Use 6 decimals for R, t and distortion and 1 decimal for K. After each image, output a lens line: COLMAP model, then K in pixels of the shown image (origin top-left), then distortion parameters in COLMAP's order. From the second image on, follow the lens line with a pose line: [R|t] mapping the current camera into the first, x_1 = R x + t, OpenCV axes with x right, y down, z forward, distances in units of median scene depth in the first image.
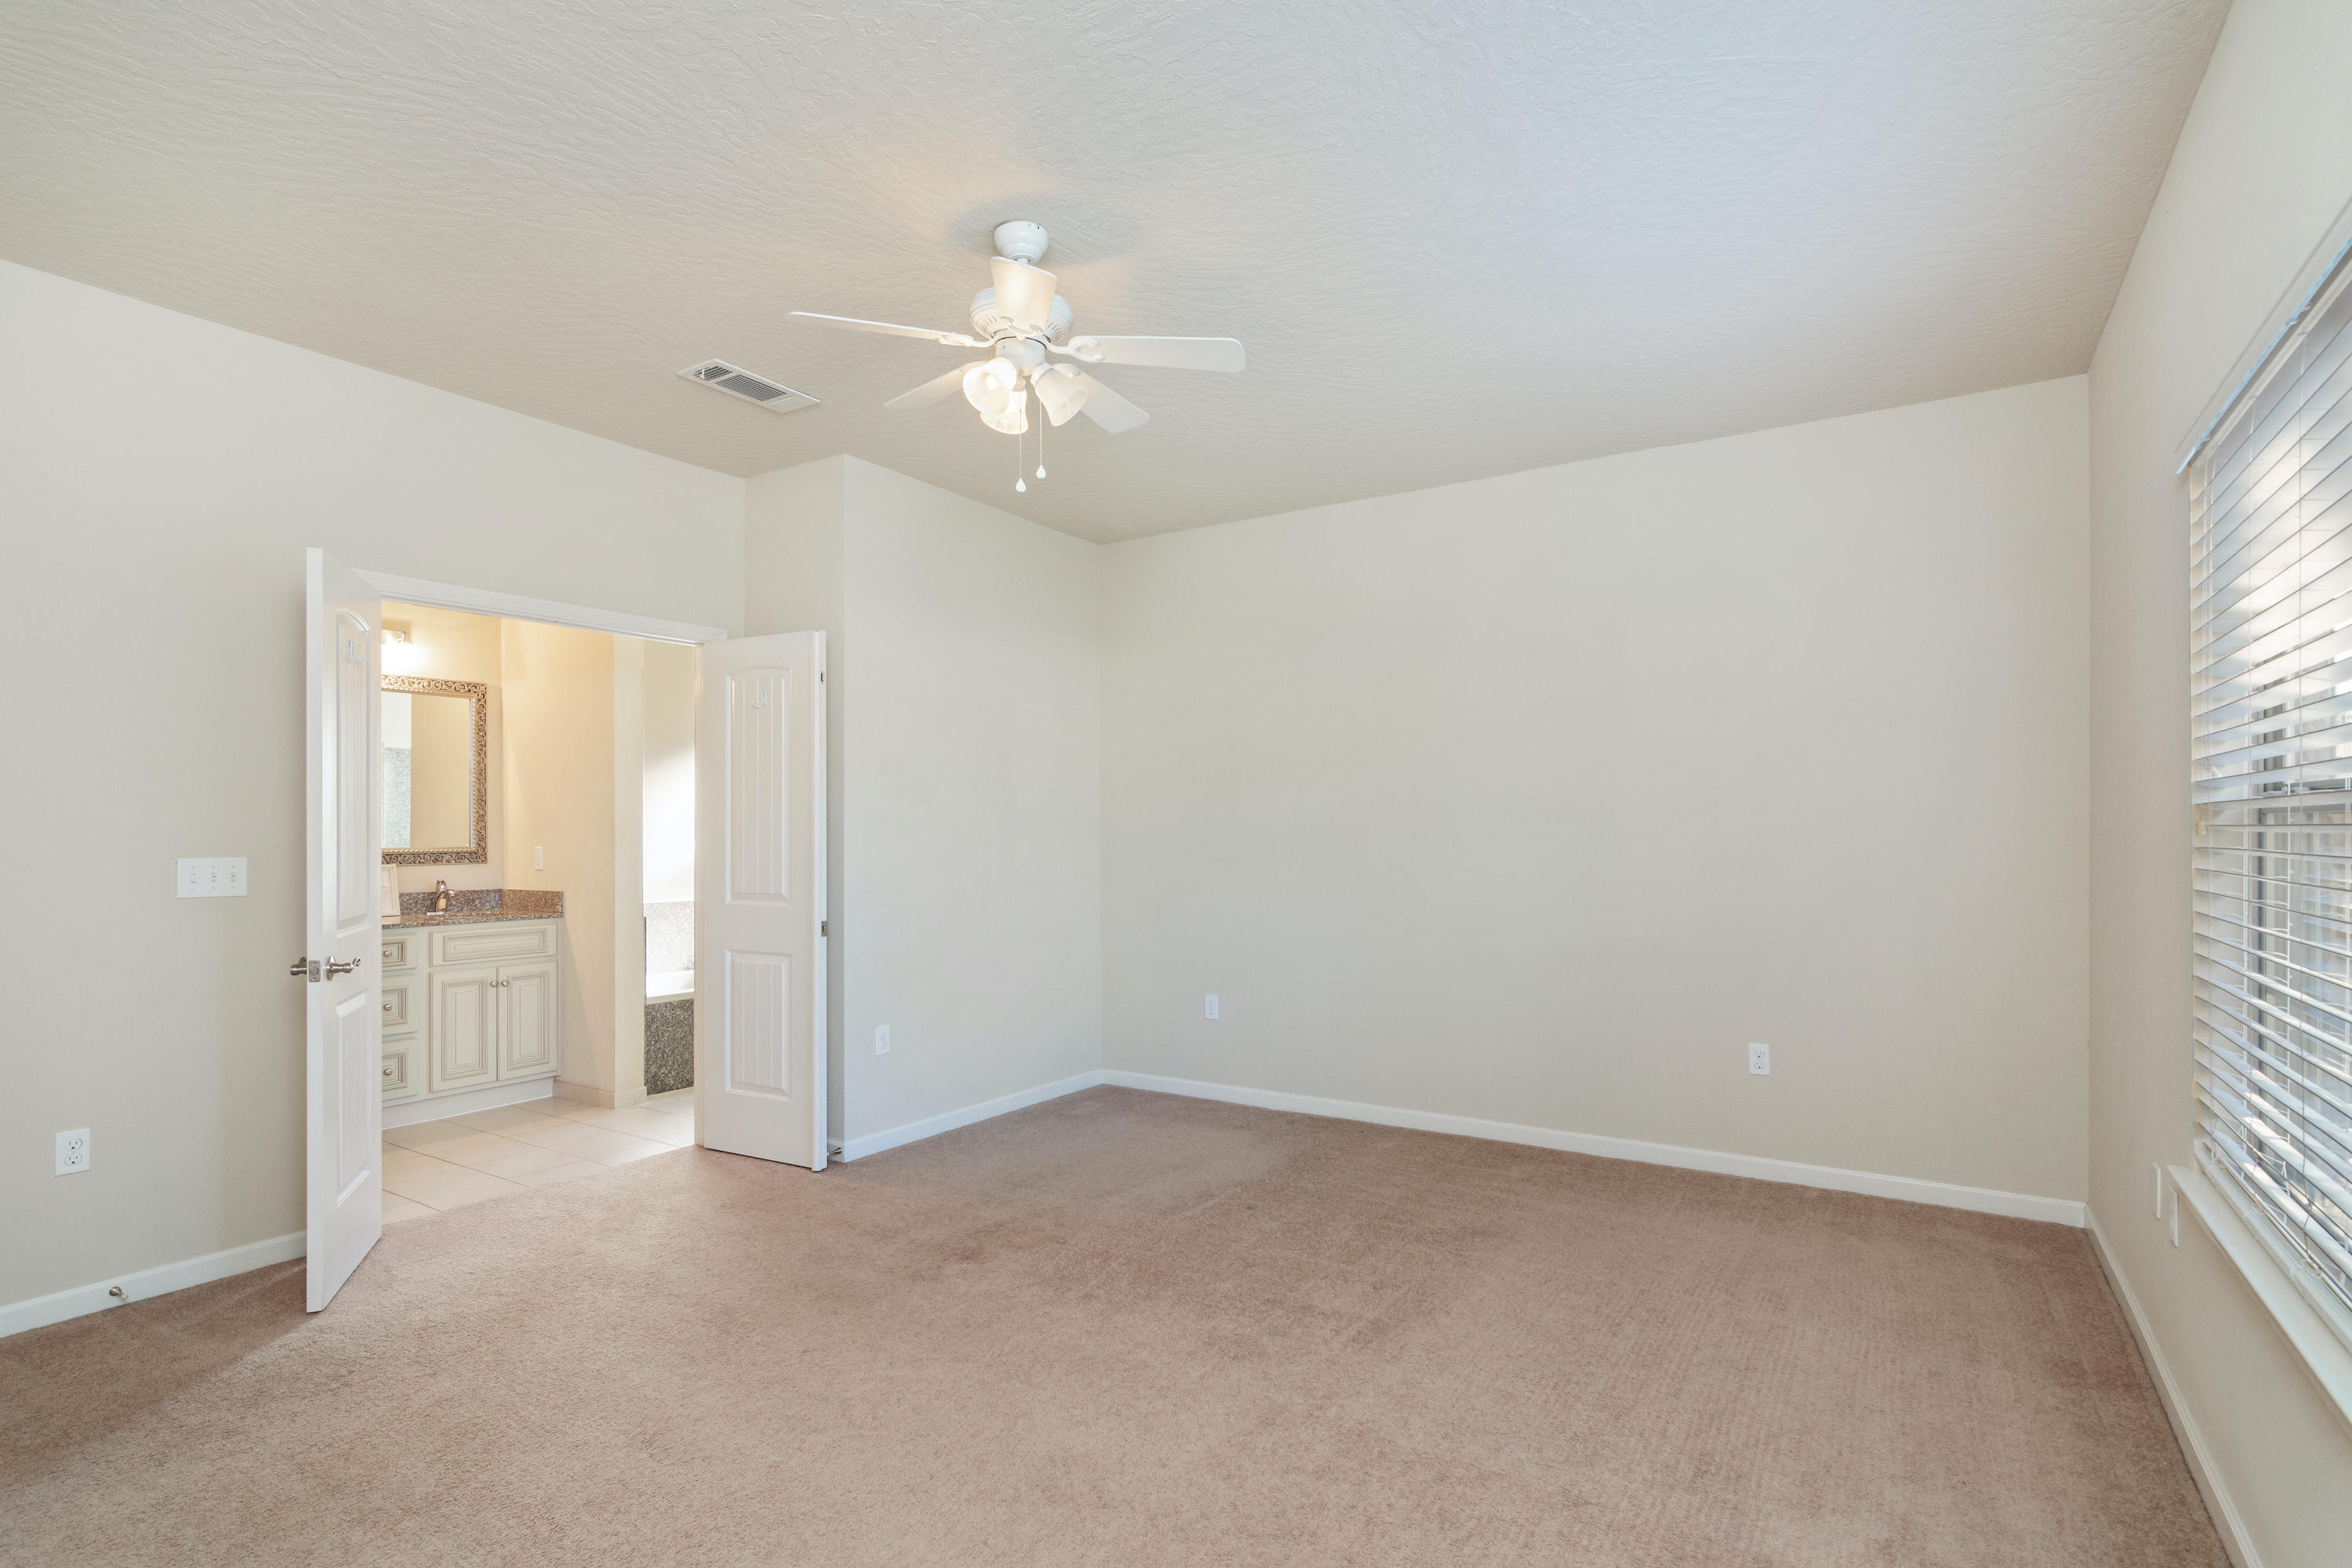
lens RADIAL K [[1134.8, 0, 1159.4], [0, 1134.8, 798.8], [0, 0, 1]] dist [-0.003499, 0.002459]
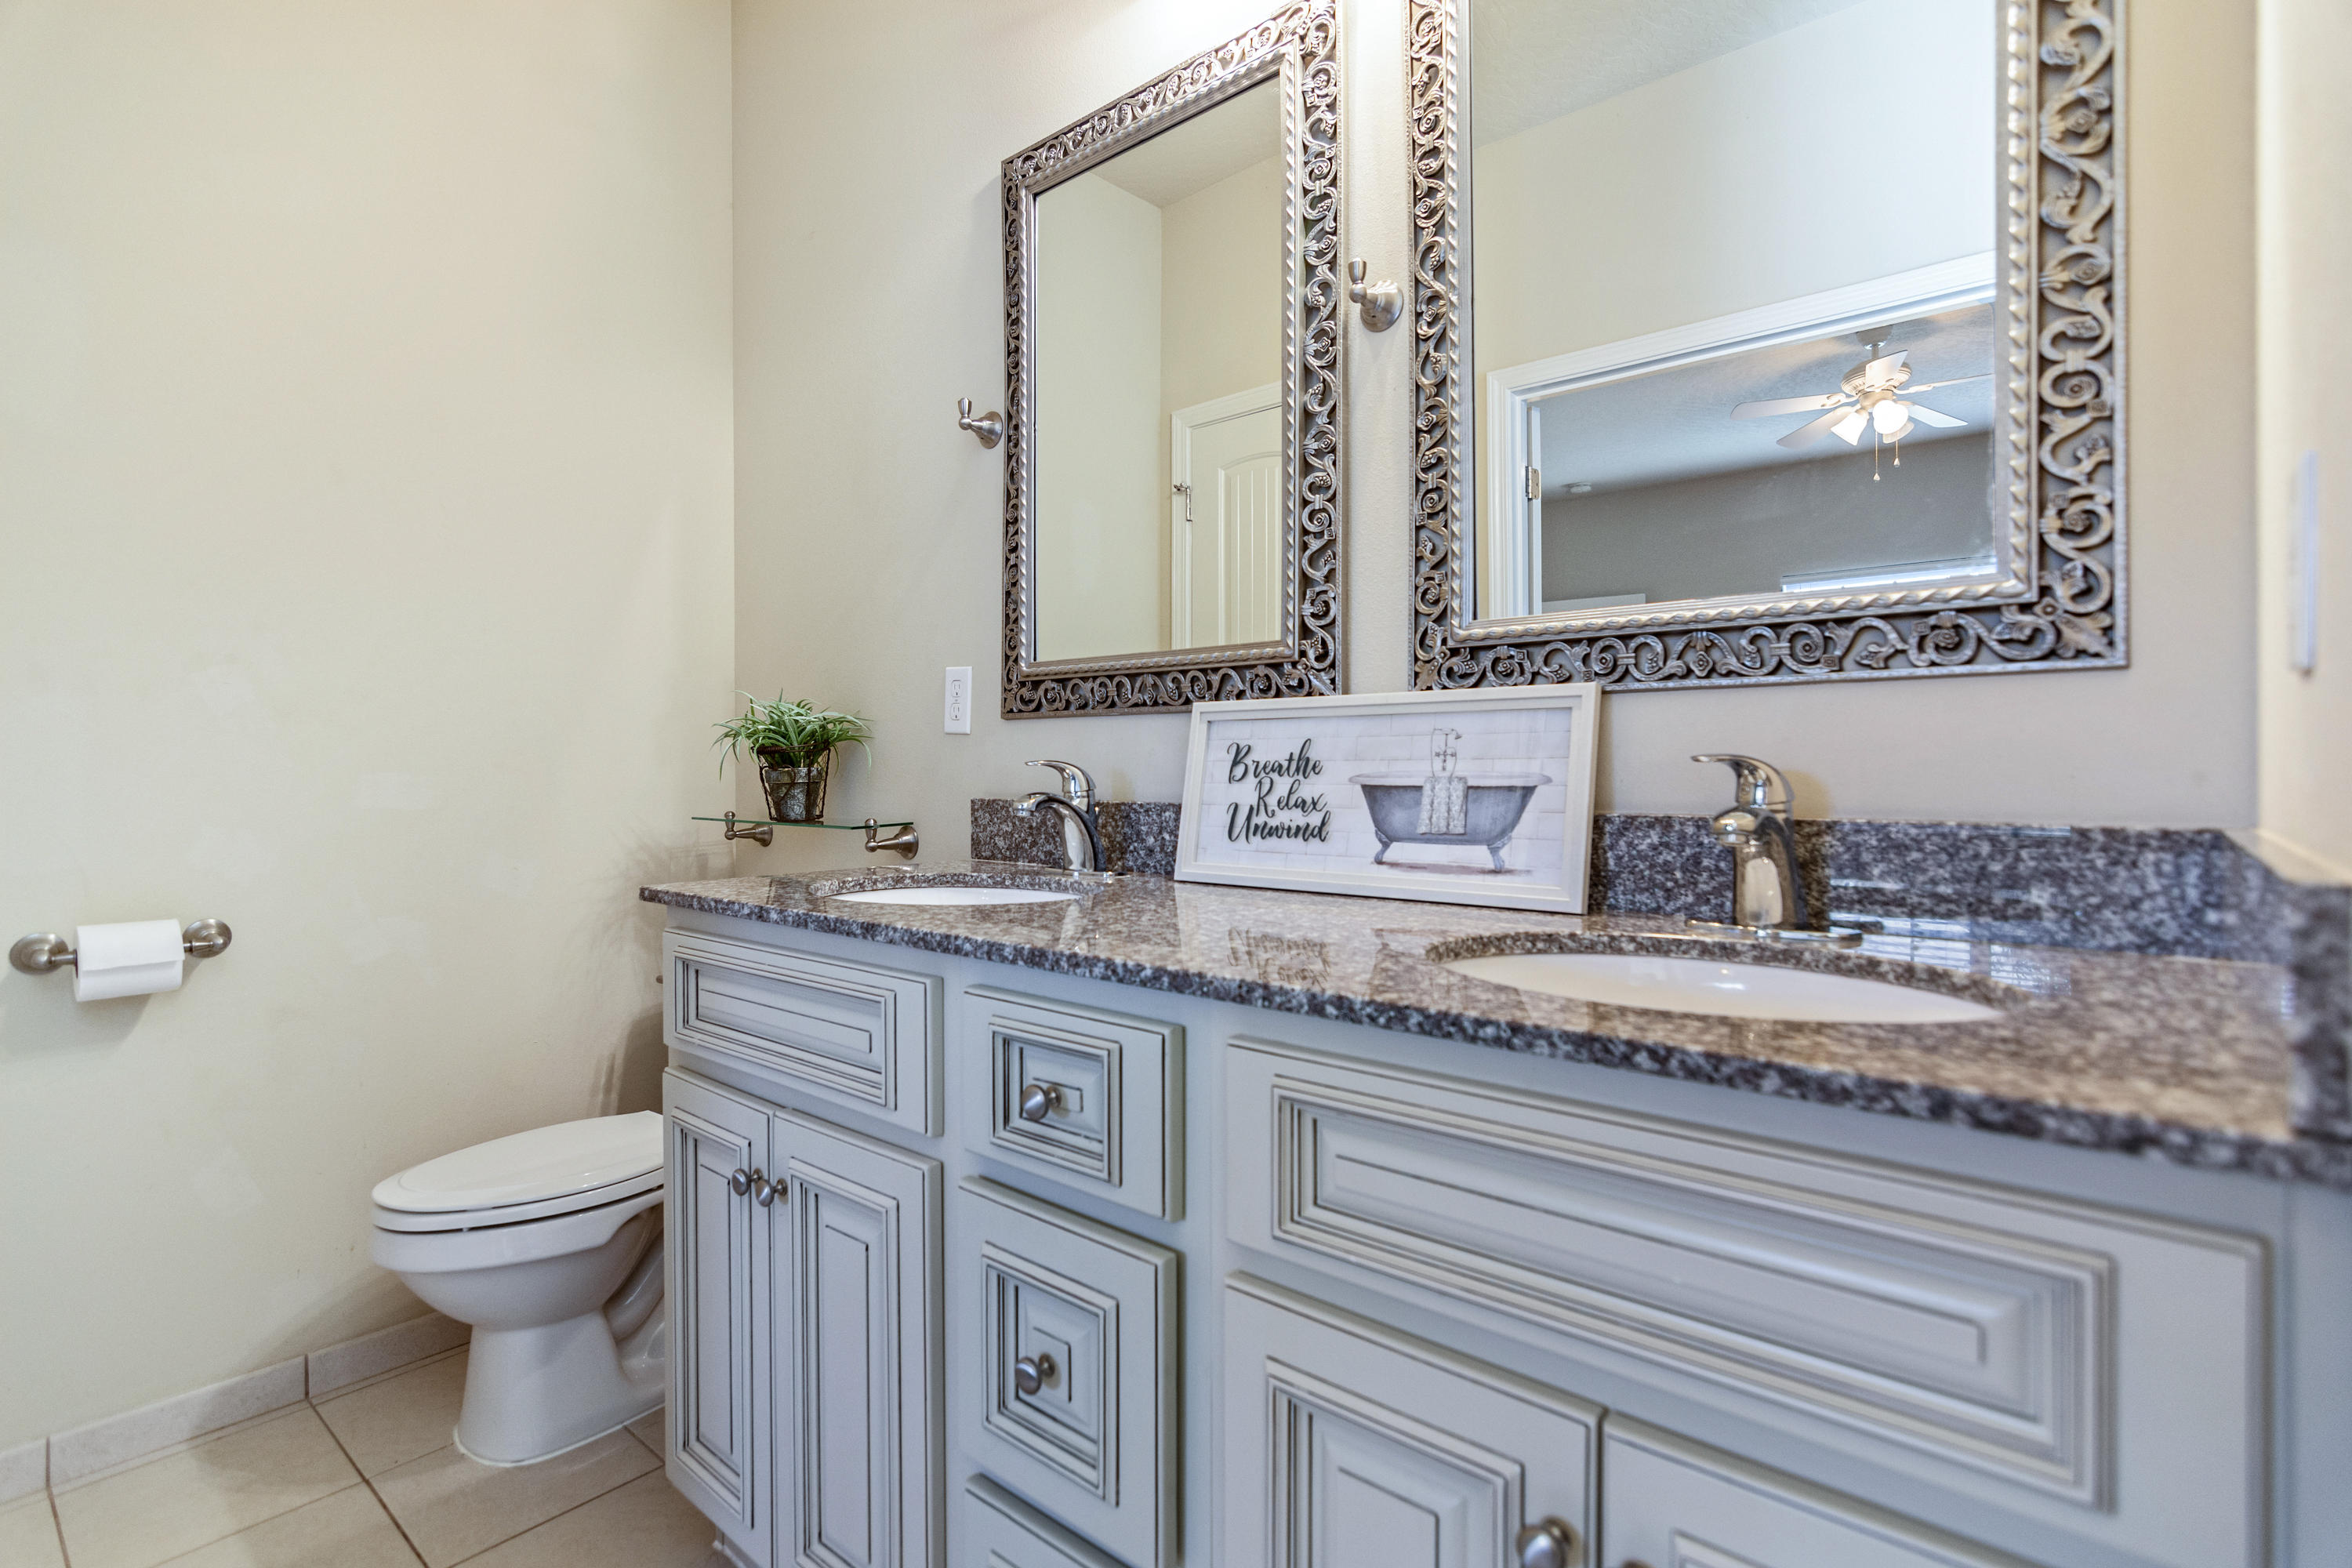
lens RADIAL K [[1134.8, 0, 1161.9], [0, 1134.8, 773.0], [0, 0, 1]] dist [-0.003499, 0.002459]
pose [[-0.142372, 0.009241, -0.989770, -0.434479], [0.025484, 0.999659, 0.005668, 0.070738], [0.989485, -0.024417, -0.142559, 0.930573]]
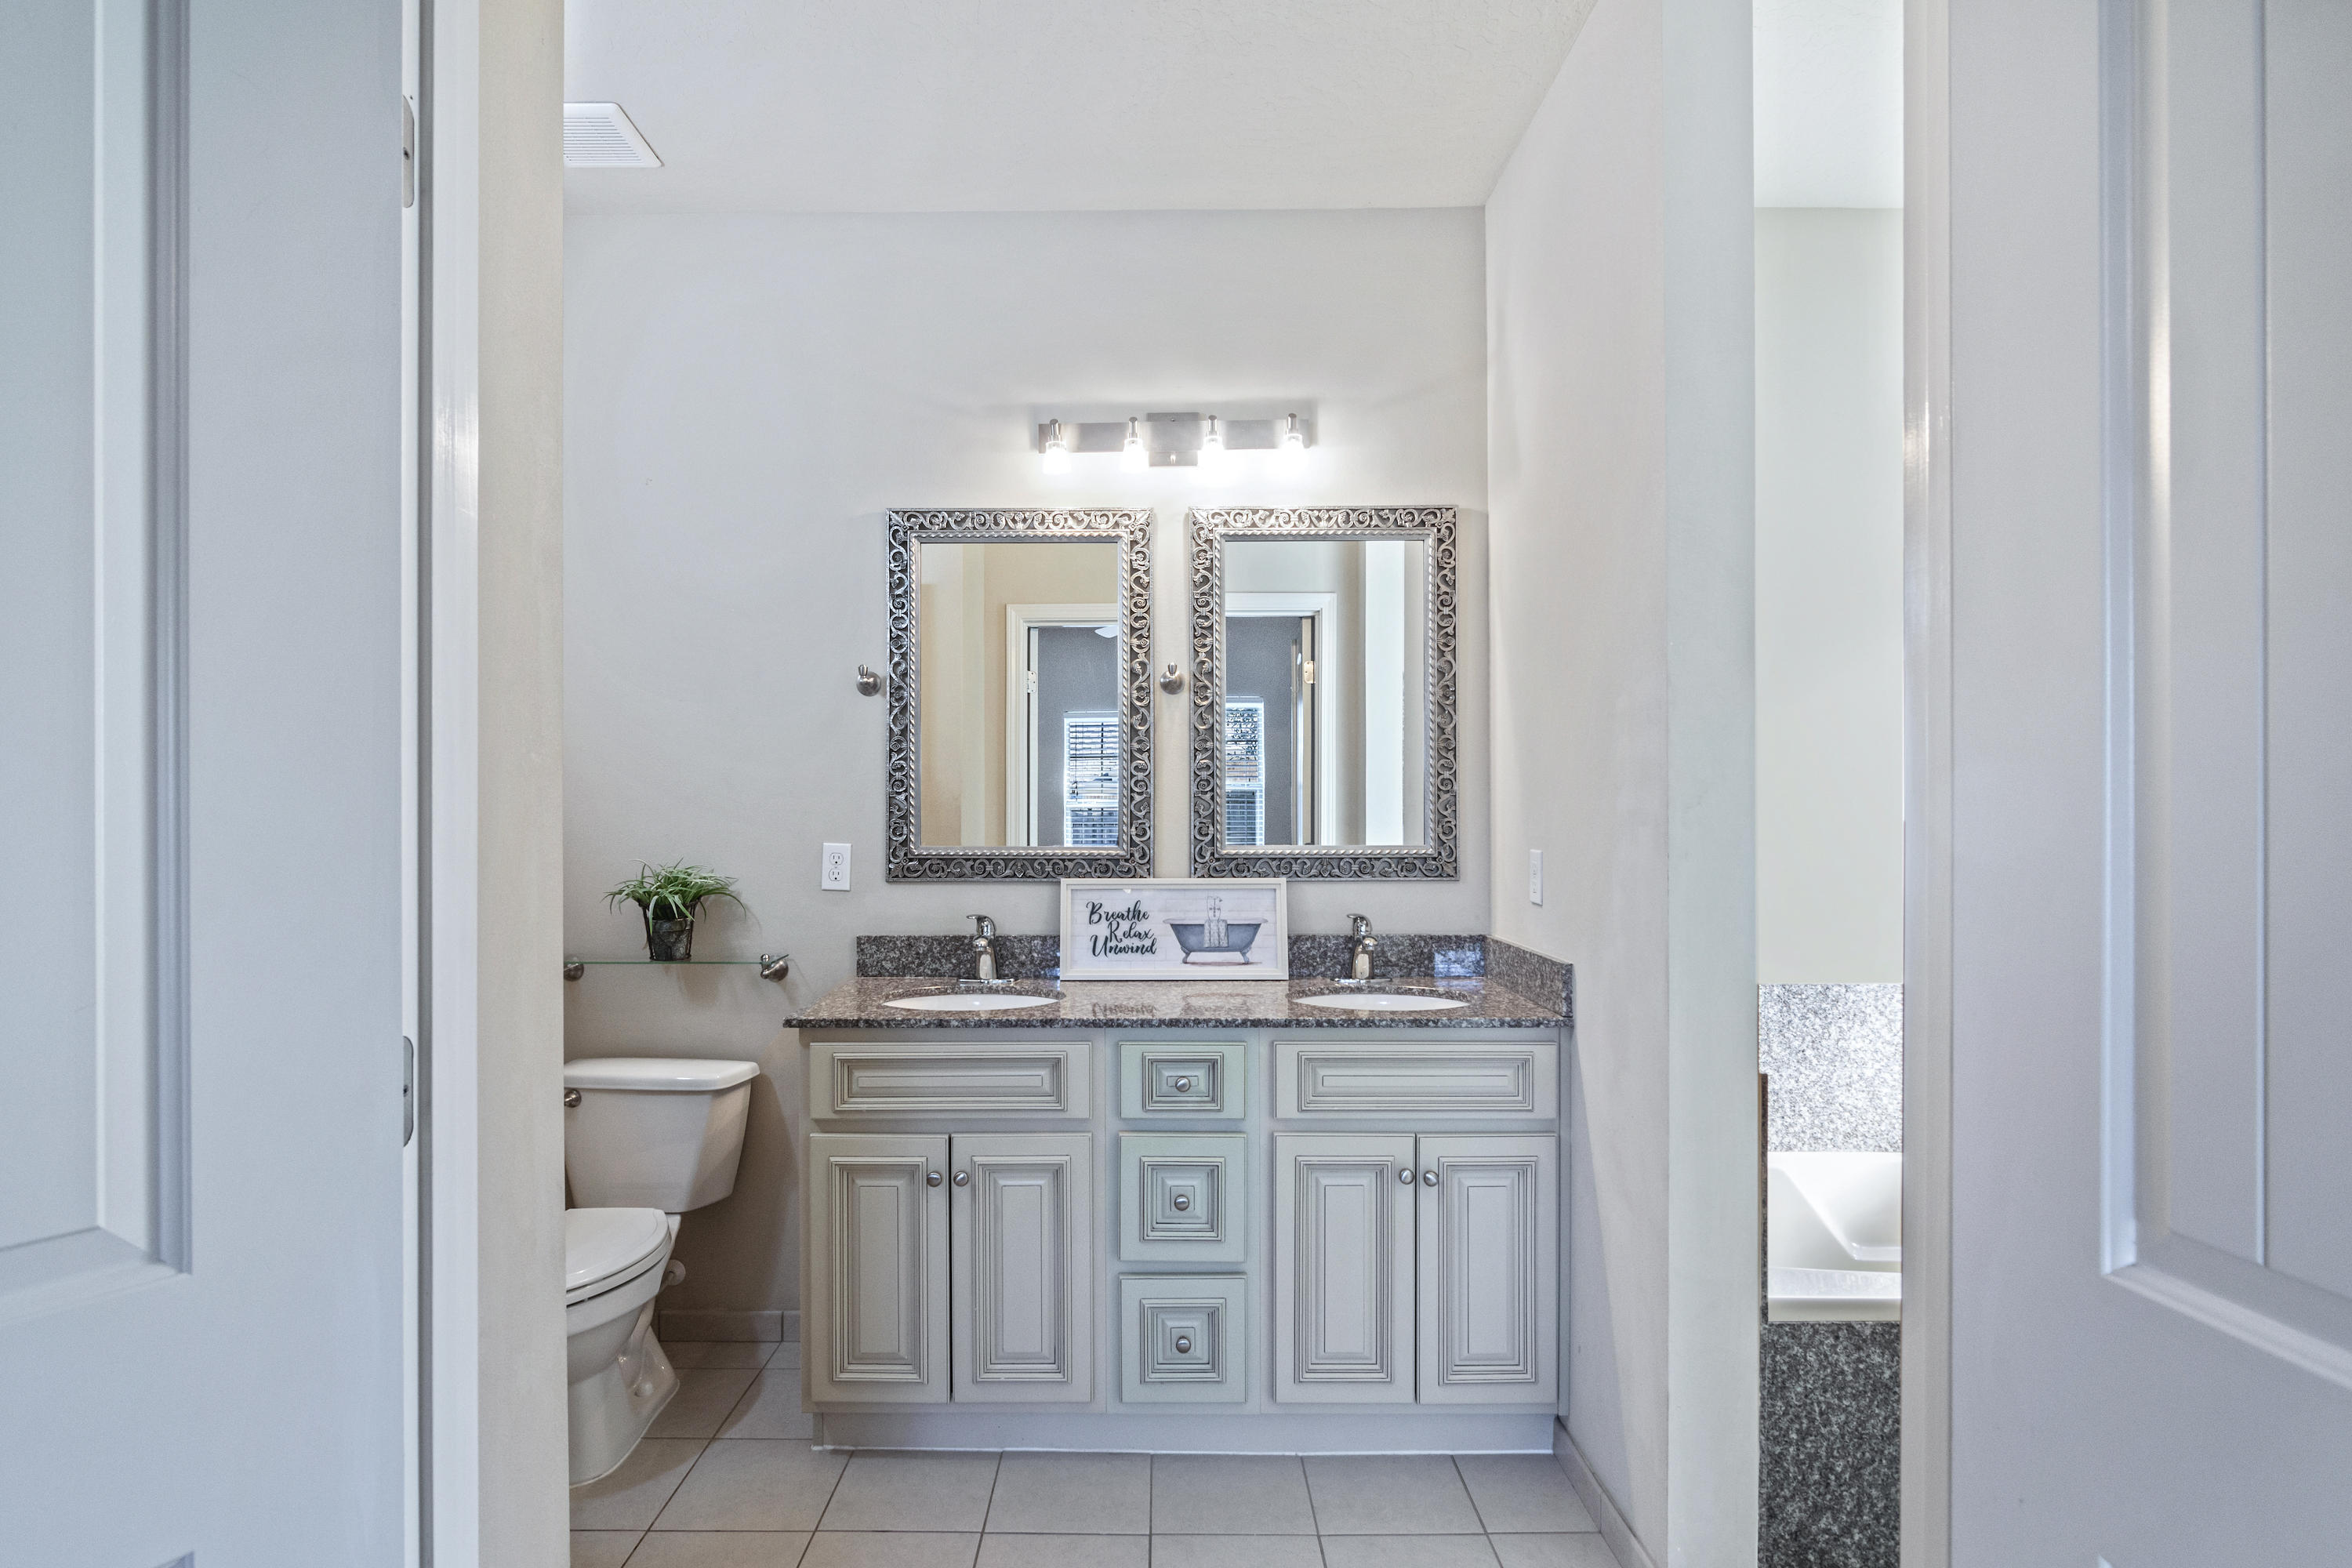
lens RADIAL K [[1215.9, 0, 1169.0], [0, 1215.9, 794.2], [0, 0, 1]] dist [0.002904, 0.000425]
pose [[0.550224, 0.004186, -0.835007, -0.242814], [0.018024, 0.999695, 0.016888, 0.009796], [0.834823, -0.024342, 0.549980, 0.645459]]
